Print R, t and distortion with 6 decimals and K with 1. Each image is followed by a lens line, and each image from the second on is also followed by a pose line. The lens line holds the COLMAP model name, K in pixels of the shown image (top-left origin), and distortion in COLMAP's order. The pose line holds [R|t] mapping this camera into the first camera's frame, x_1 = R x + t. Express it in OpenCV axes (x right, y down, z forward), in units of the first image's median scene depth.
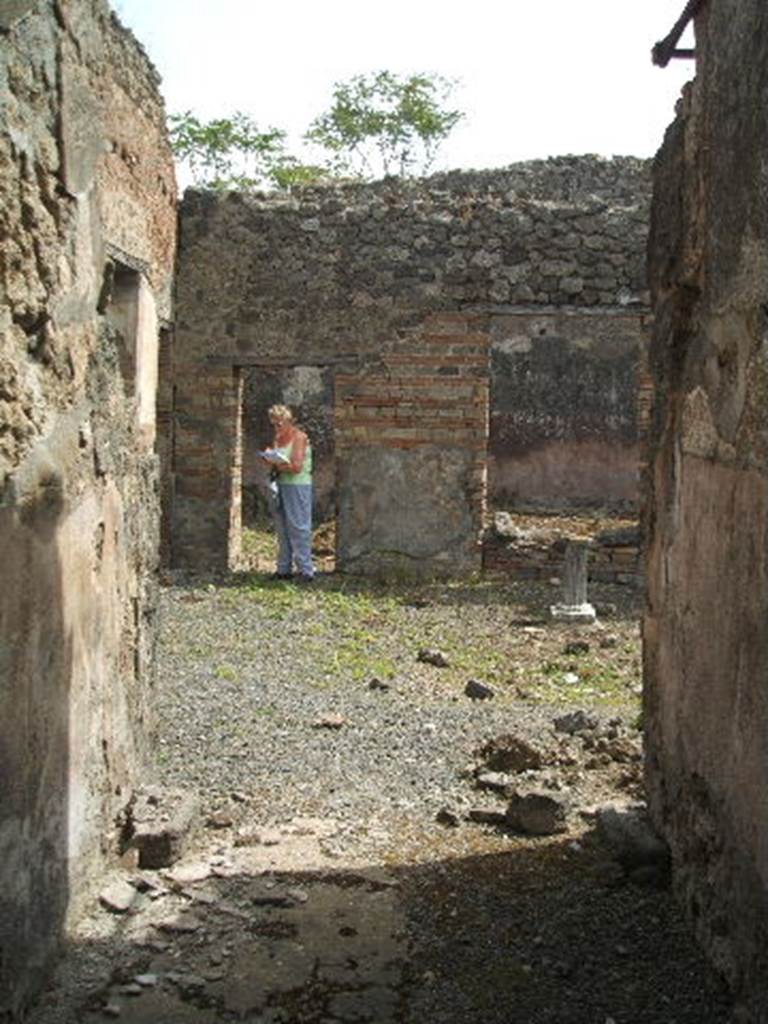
lens RADIAL K [[1230.9, 0, 405.6], [0, 1230.9, 511.4], [0, 0, 1]] dist [-0.135537, 0.000000]
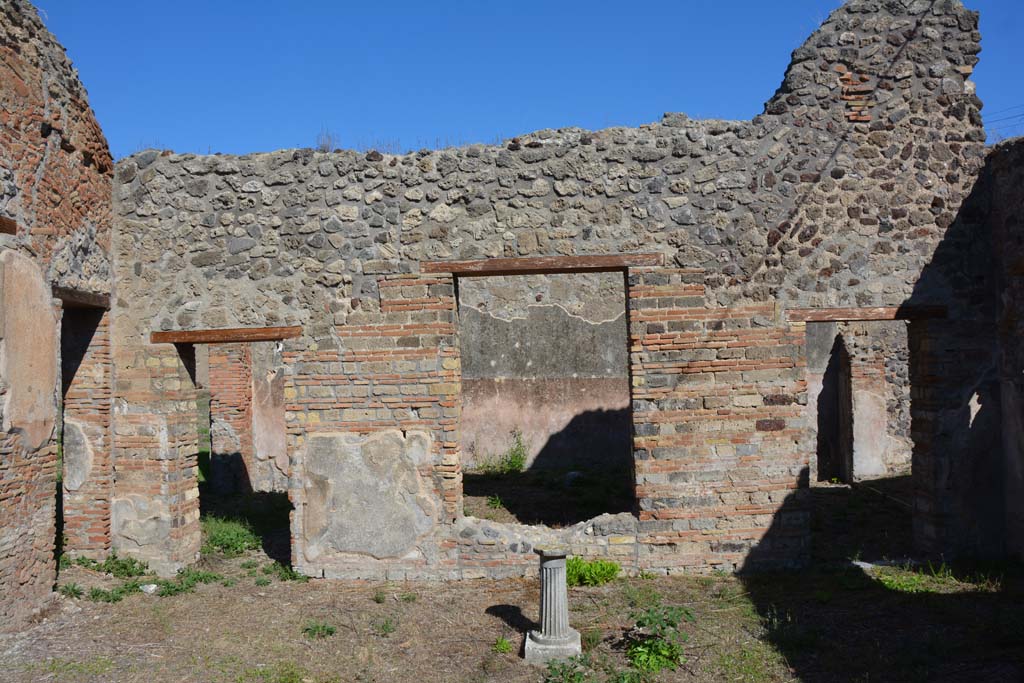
lens RADIAL K [[810.8, 0, 515.1], [0, 810.8, 346.7], [0, 0, 1]] dist [-0.091426, 0.001894]
pose [[0.998841, -0.043473, 0.020677, 0.099493], [0.045379, 0.993643, -0.103025, -0.048961], [-0.016067, 0.103844, 0.994464, 0.434575]]
